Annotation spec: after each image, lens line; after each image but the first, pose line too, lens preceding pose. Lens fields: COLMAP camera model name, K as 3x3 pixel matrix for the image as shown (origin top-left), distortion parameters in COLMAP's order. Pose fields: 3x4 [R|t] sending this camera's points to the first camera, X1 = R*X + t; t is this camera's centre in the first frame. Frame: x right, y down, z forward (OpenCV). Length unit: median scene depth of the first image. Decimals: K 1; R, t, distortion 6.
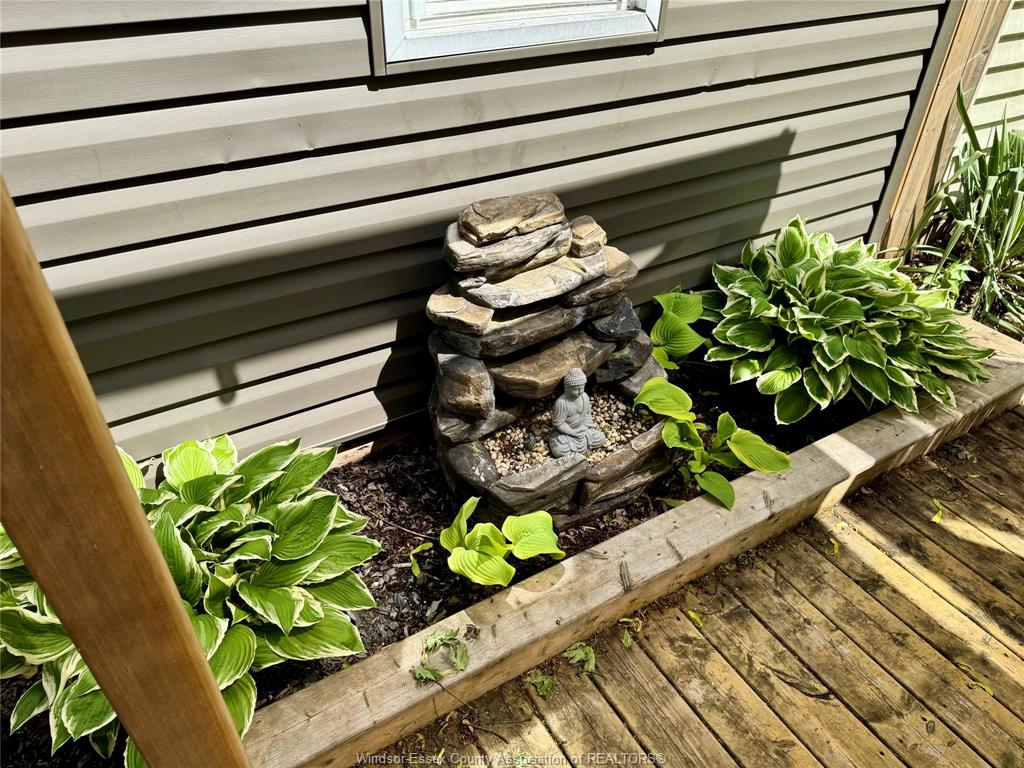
lens RADIAL K [[725.0, 0, 508.4], [0, 725.0, 384.0], [0, 0, 1]] dist [0.021566, -0.021995]
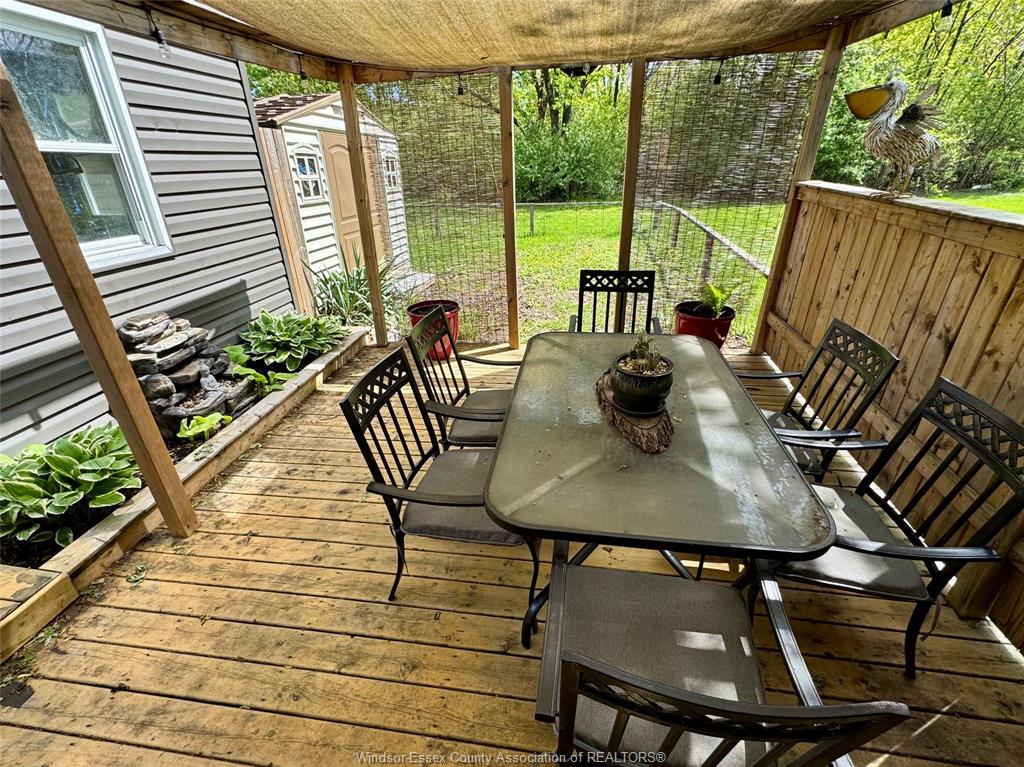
lens RADIAL K [[455.1, 0, 512.6], [0, 455.1, 386.9], [0, 0, 1]] dist [-0.000940, -0.001638]
pose [[0.626999, -0.370544, 0.685251, -0.353179], [0.494852, 0.868810, 0.017016, 0.562466], [-0.601658, 0.328429, 0.728108, -0.854578]]
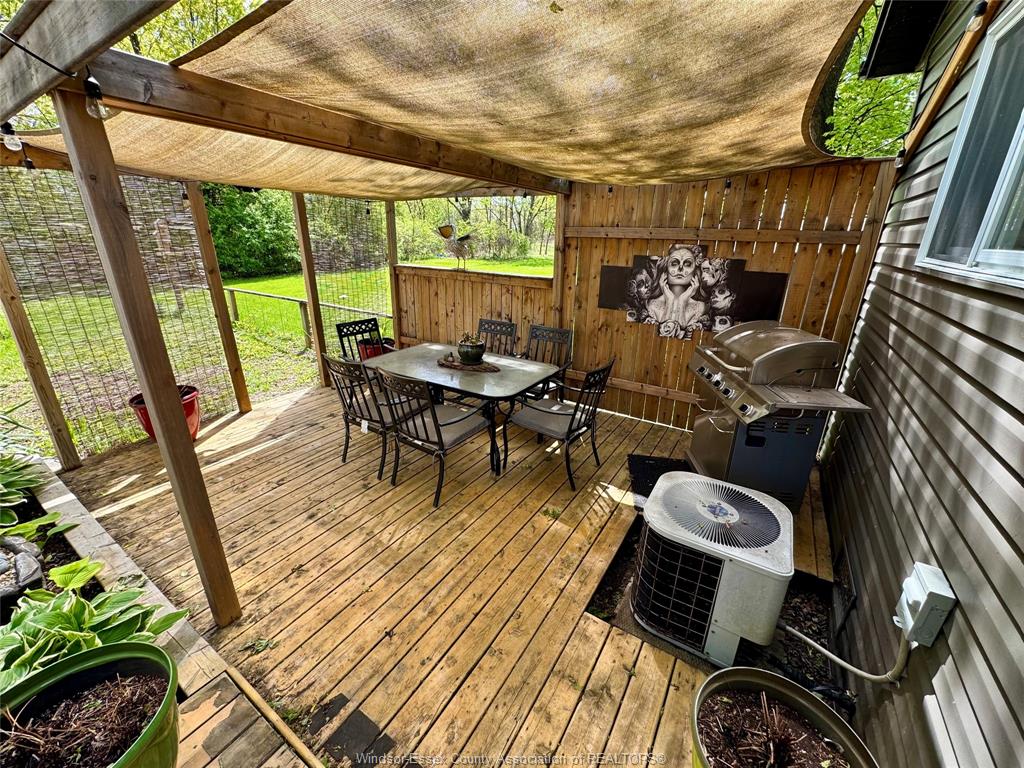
lens RADIAL K [[407.8, 0, 509.5], [0, 407.8, 386.2], [0, 0, 1]] dist [-0.002297, 0.000599]
pose [[-0.442553, -0.313974, 0.839980, -1.225552], [0.532608, 0.661557, 0.527893, -0.073362], [-0.721440, 0.681001, -0.125549, -0.133107]]
